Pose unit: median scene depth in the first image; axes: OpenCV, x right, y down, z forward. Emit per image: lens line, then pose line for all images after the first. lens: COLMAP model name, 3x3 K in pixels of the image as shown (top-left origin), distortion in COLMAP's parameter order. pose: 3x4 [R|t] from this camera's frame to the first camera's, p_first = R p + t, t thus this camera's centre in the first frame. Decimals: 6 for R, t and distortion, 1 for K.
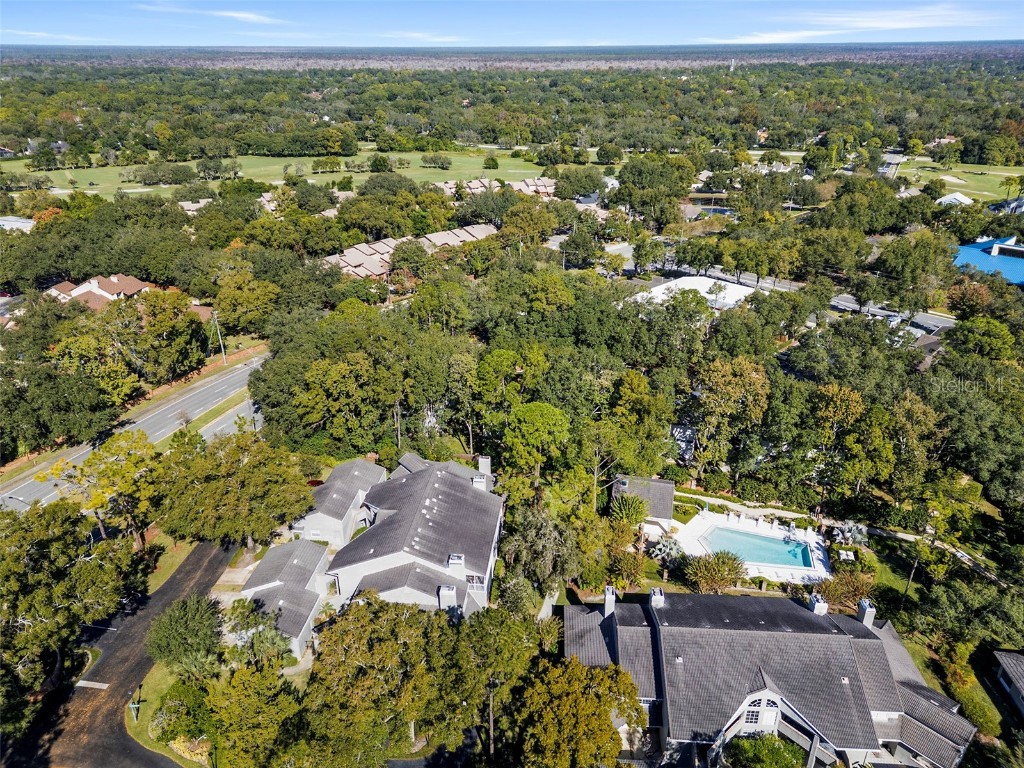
lens RADIAL K [[708.0, 0, 512.0], [0, 708.0, 384.0], [0, 0, 1]] dist [0.066716, -0.070755]
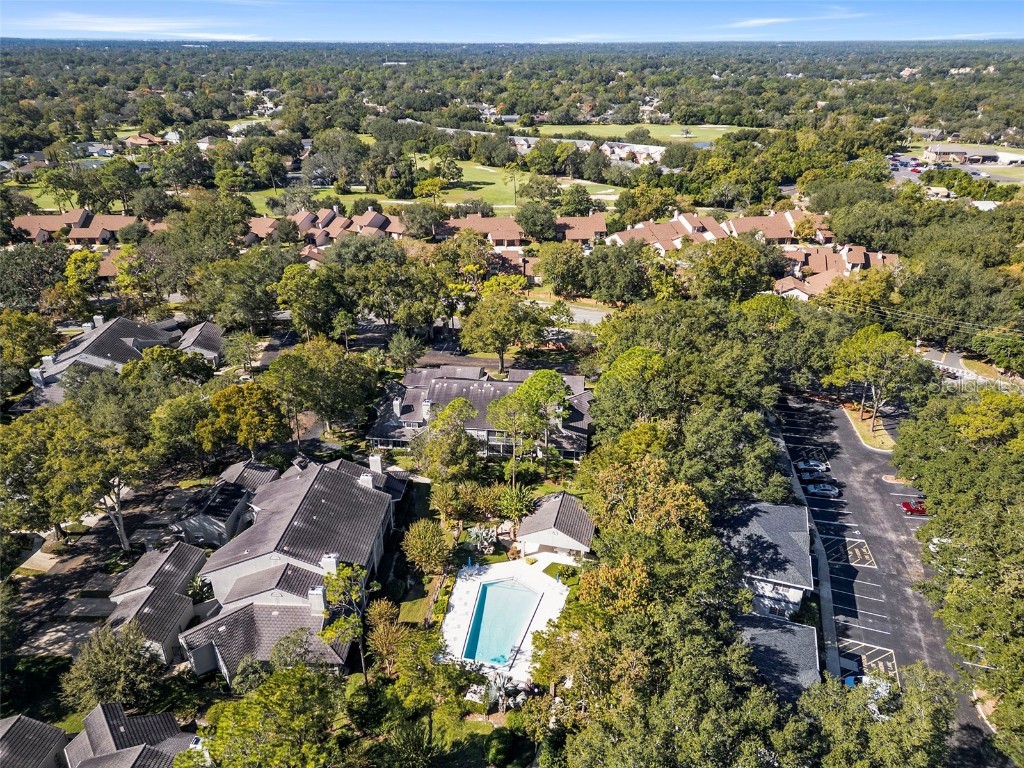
lens RADIAL K [[708.0, 0, 512.0], [0, 708.0, 384.0], [0, 0, 1]] dist [0.066716, -0.070755]
pose [[-0.014582, 0.432782, -0.901381, 0.742472], [-0.423723, 0.813856, 0.397613, -0.265140], [0.905674, 0.387734, 0.171512, 0.560277]]
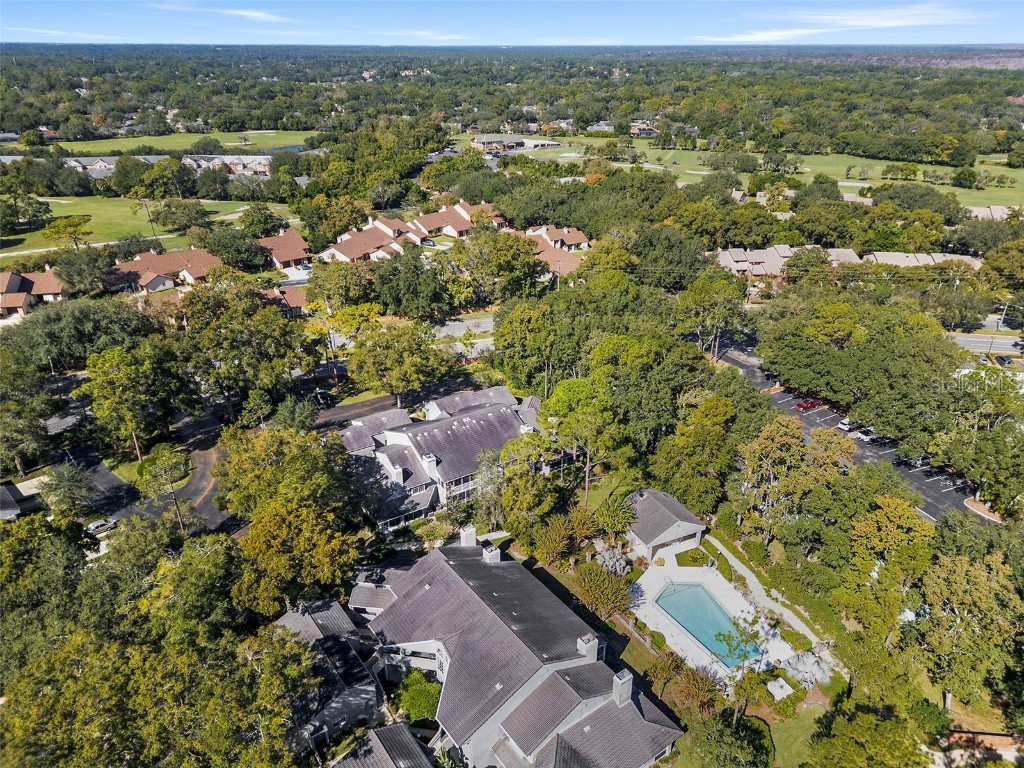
lens RADIAL K [[708.0, 0, 512.0], [0, 708.0, 384.0], [0, 0, 1]] dist [0.066716, -0.070755]
pose [[0.627549, 0.335146, -0.702751, 0.524593], [-0.333133, 0.931397, 0.146705, -0.065467], [0.703708, 0.142046, 0.696145, 0.136298]]
